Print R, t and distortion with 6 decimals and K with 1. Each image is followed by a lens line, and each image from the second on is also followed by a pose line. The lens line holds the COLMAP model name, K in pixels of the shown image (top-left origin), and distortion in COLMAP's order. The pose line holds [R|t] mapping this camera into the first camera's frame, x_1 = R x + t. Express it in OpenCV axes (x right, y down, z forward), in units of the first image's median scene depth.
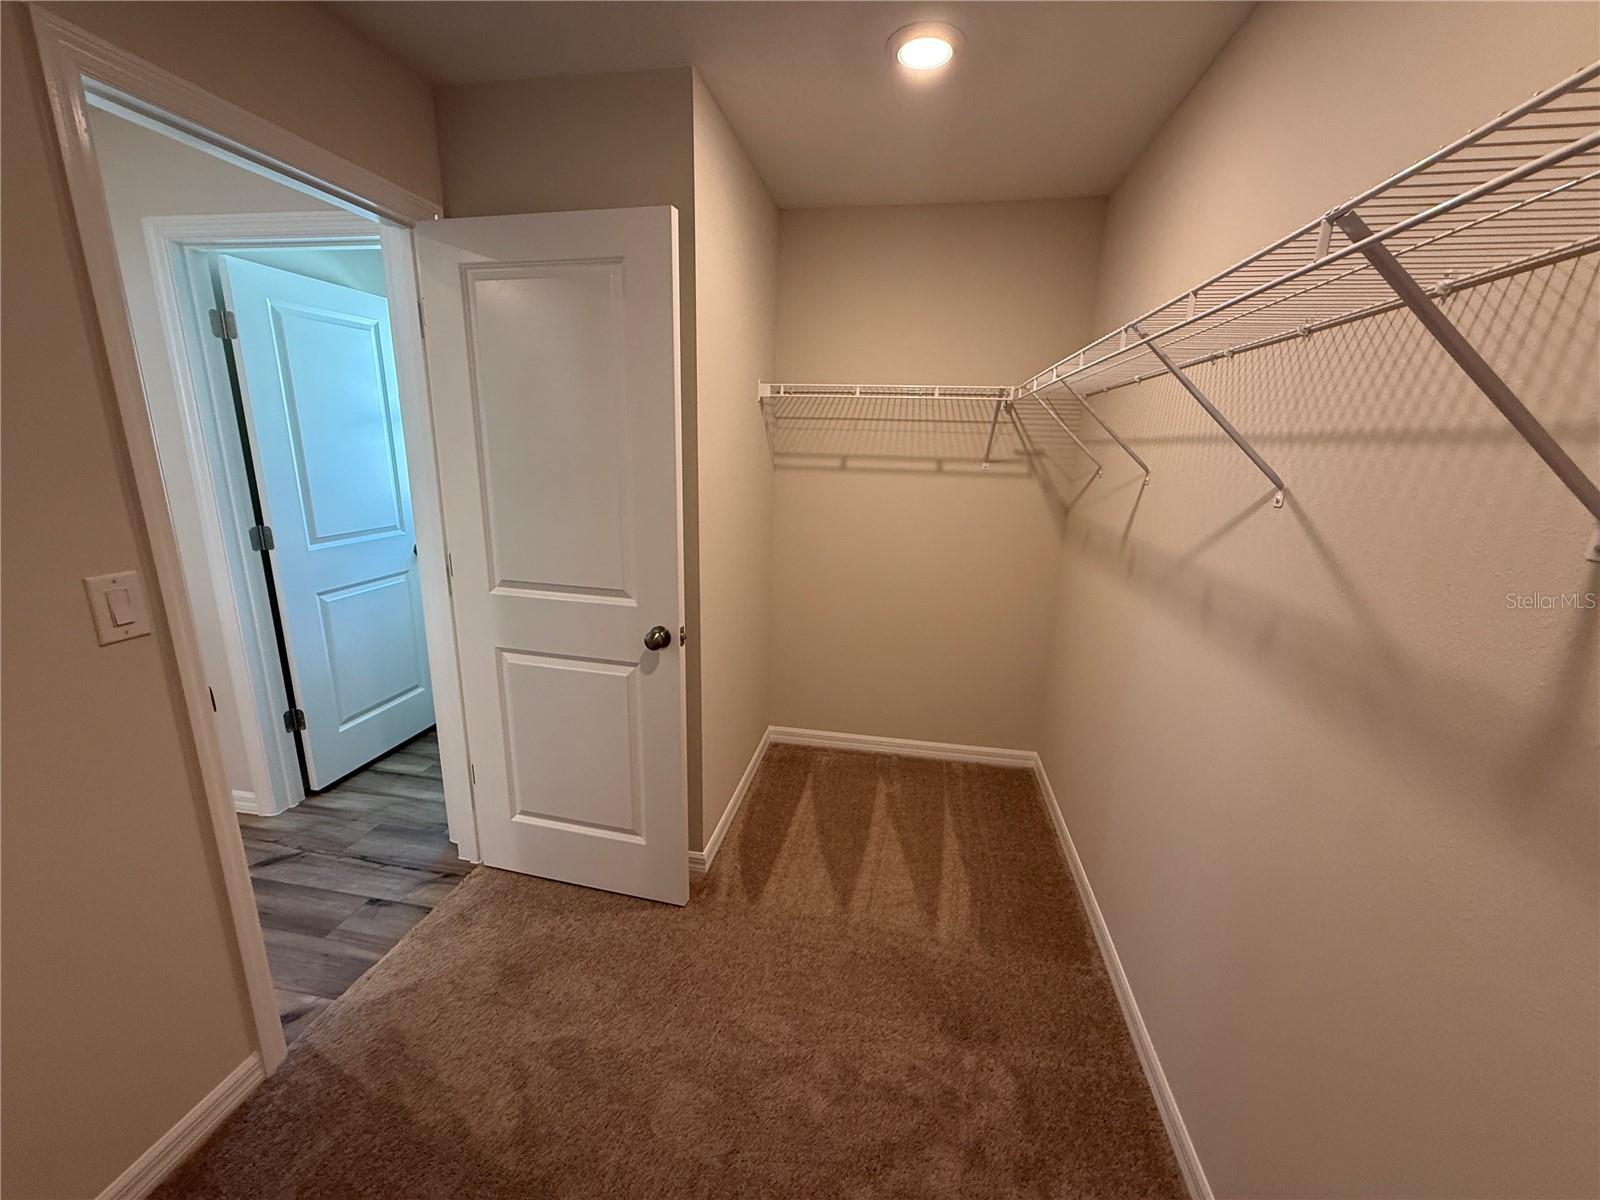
lens RADIAL K [[627.8, 0, 800.0], [0, 627.8, 600.0], [0, 0, 1]] dist [0.000125, 0.000102]
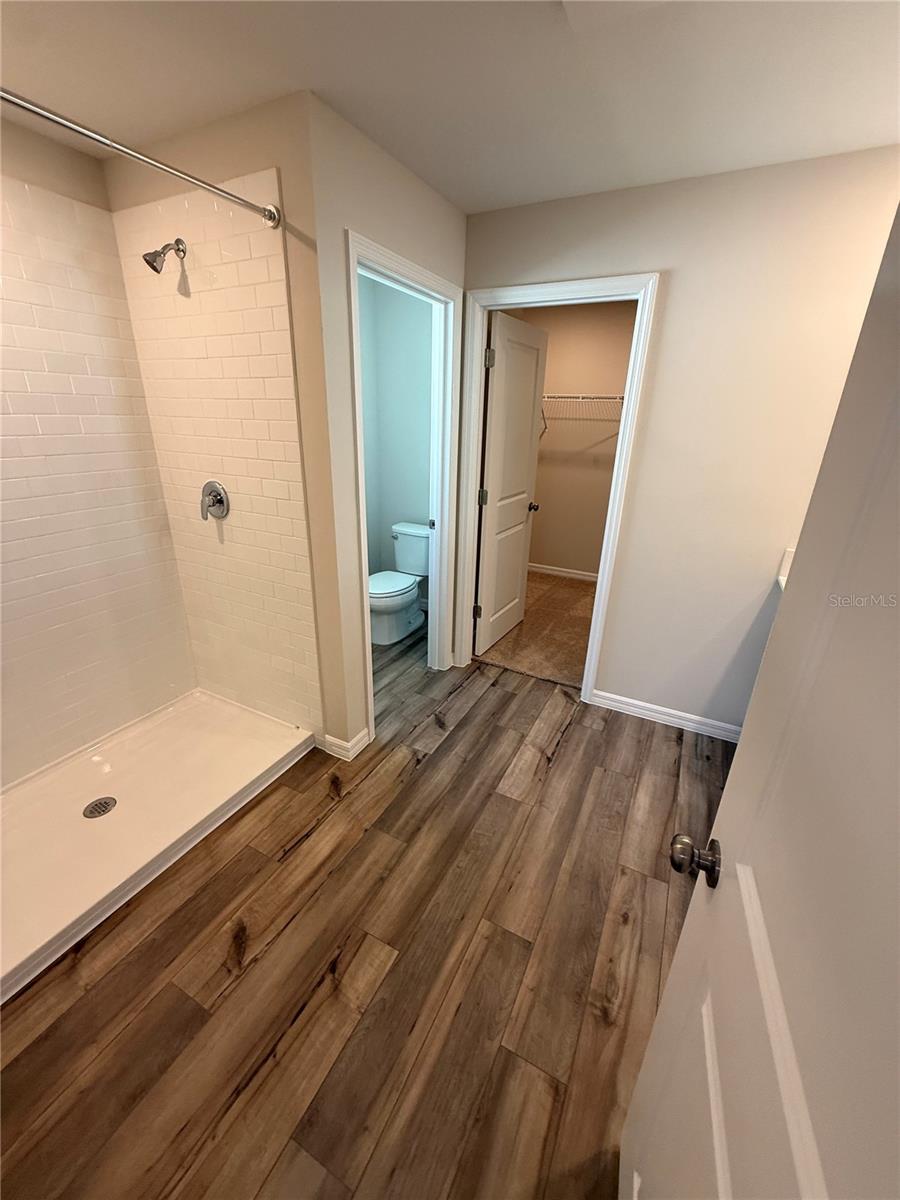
lens RADIAL K [[480.3, 0, 451.0], [0, 480.3, 597.7], [0, 0, 1]] dist [-0.001401, -0.000195]
pose [[0.295990, -0.353796, 0.887253, -1.858987], [0.210074, 0.930244, 0.300857, -0.208685], [-0.931804, 0.097338, 0.349667, 0.590082]]
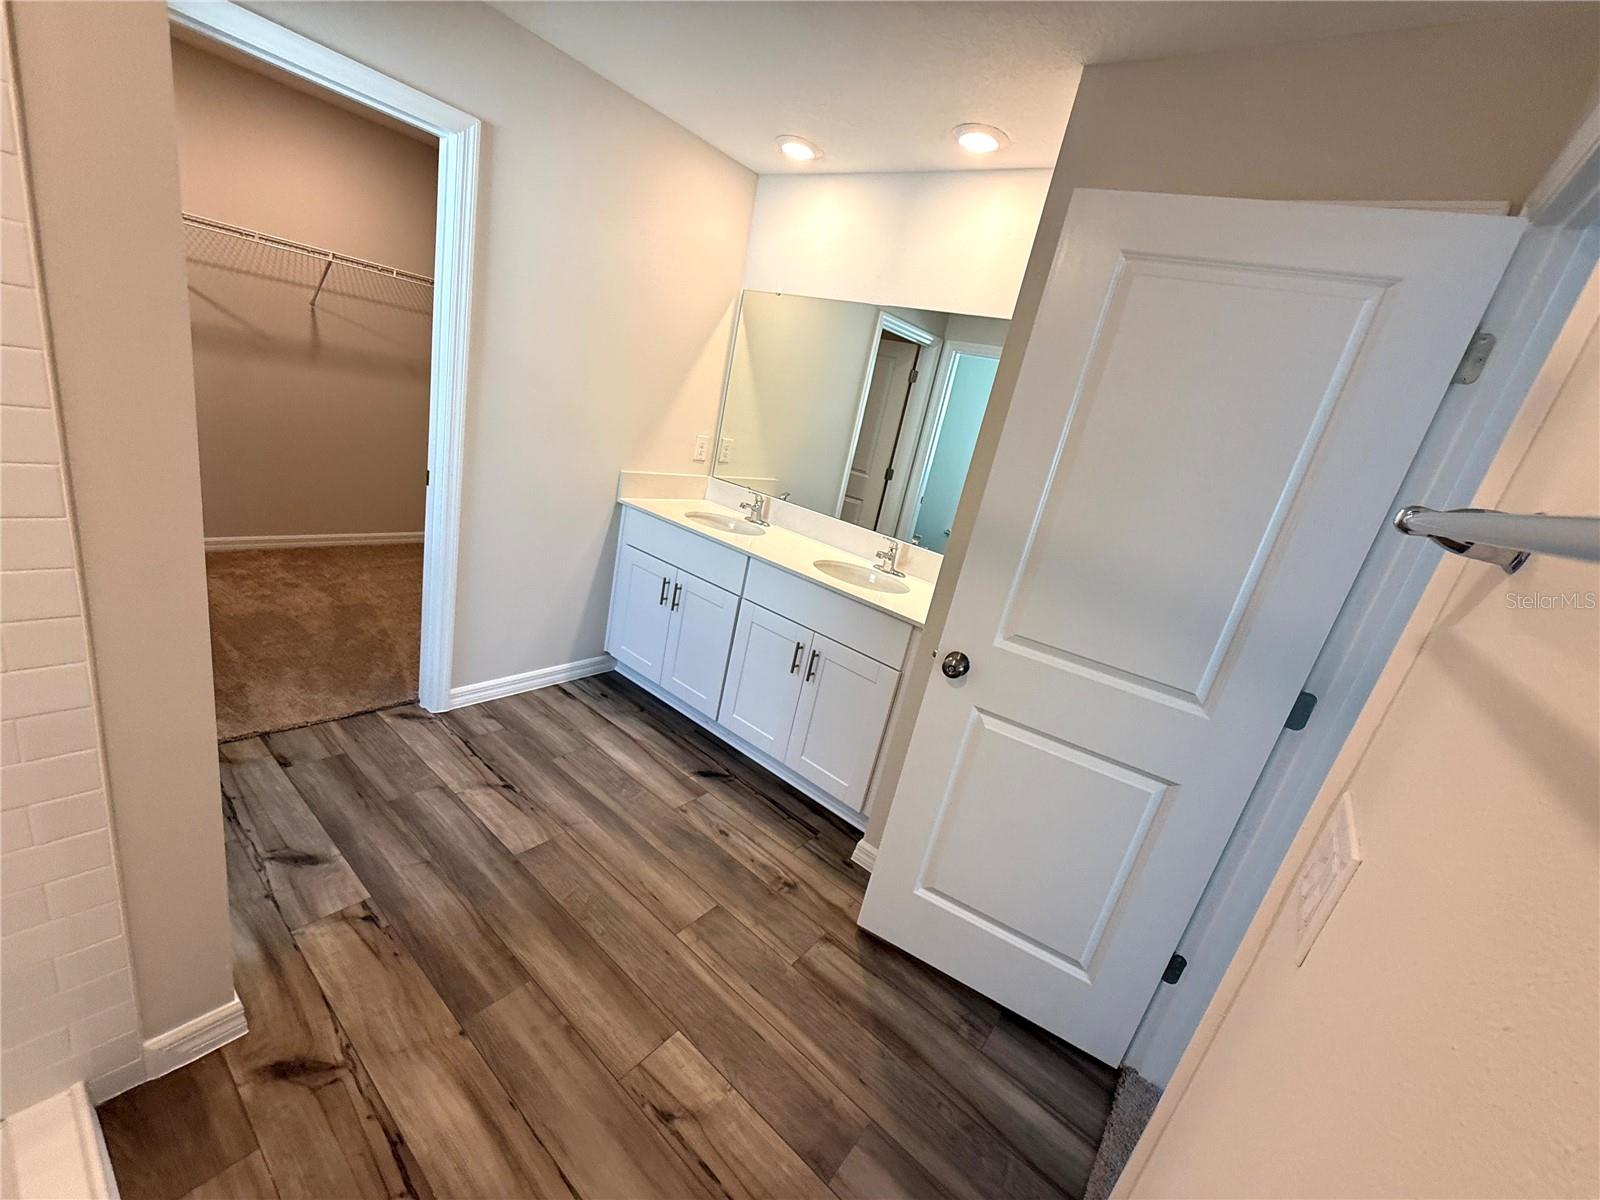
lens RADIAL K [[627.8, 0, 800.0], [0, 627.8, 600.0], [0, 0, 1]] dist [0.000125, 0.000102]
pose [[-0.856427, -0.337464, 0.390707, -1.684189], [-0.107780, 0.856984, 0.503947, -0.348612], [-0.504893, 0.389483, -0.770315, 1.246346]]
